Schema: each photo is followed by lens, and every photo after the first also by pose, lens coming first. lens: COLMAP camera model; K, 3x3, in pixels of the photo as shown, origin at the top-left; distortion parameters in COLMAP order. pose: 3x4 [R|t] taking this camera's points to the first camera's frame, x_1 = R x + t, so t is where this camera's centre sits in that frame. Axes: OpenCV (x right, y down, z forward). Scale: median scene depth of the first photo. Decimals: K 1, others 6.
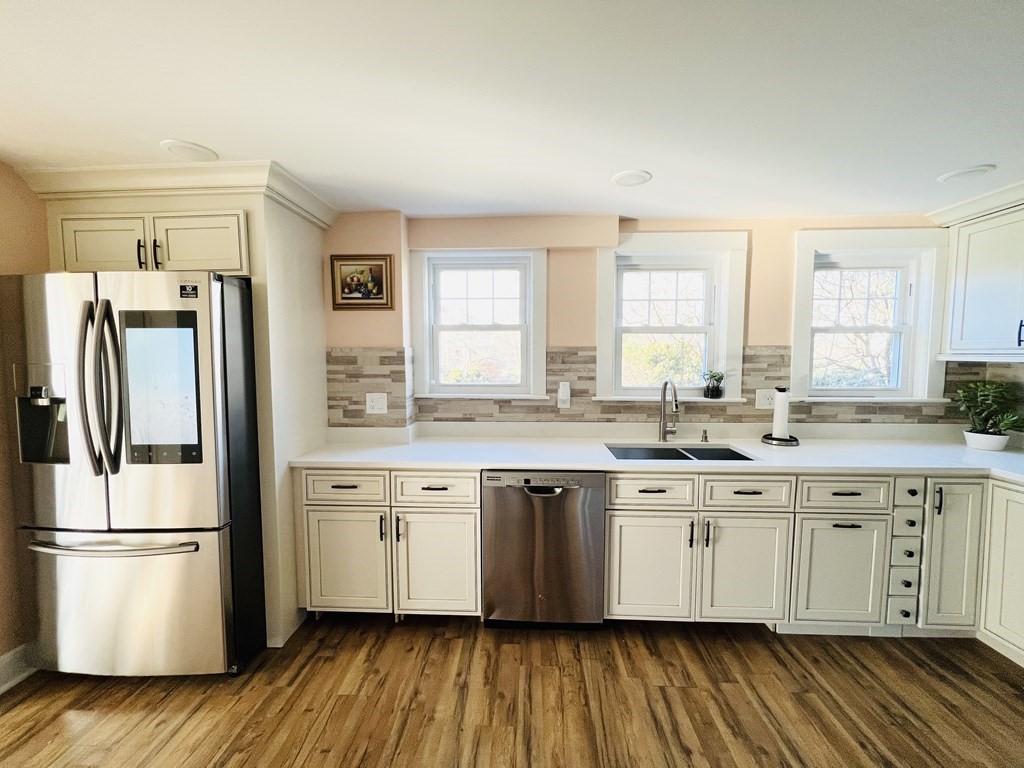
lens RADIAL K [[411.9, 0, 510.4], [0, 411.9, 385.1], [0, 0, 1]] dist [-0.010177, -0.000057]
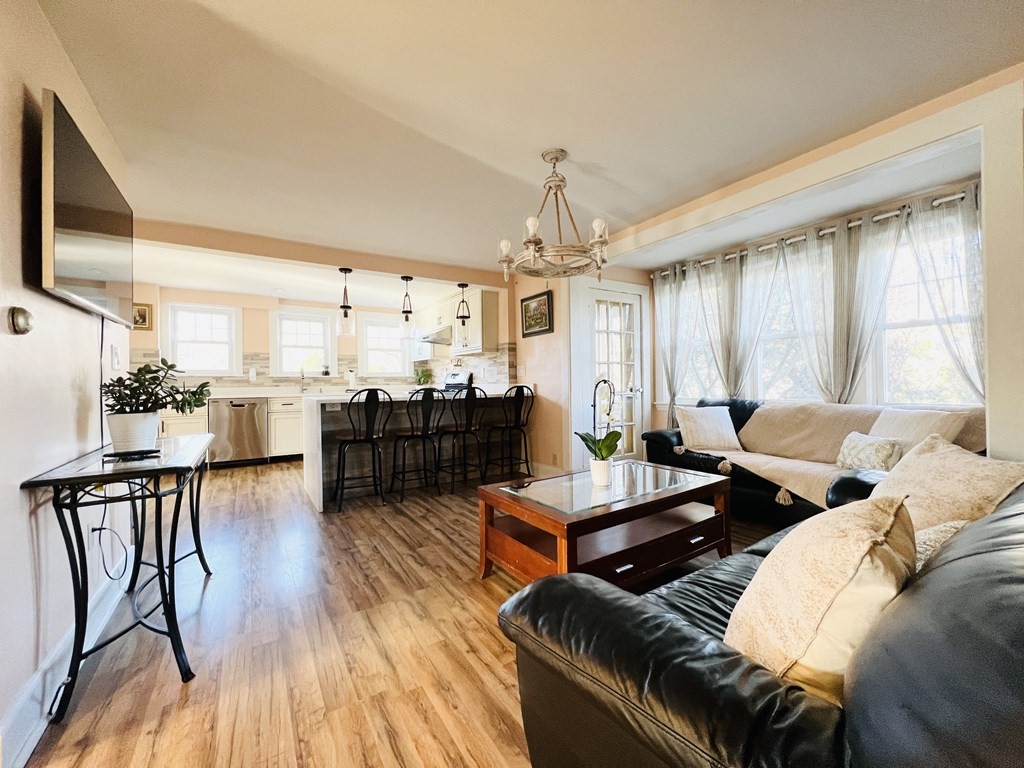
lens RADIAL K [[411.9, 0, 517.9], [0, 411.9, 386.8], [0, 0, 1]] dist [-0.010177, -0.000057]
pose [[0.804348, -0.013628, 0.594002, -0.030952], [0.048763, 0.997878, -0.043137, 0.253938], [-0.592154, 0.063662, 0.803306, -1.585440]]
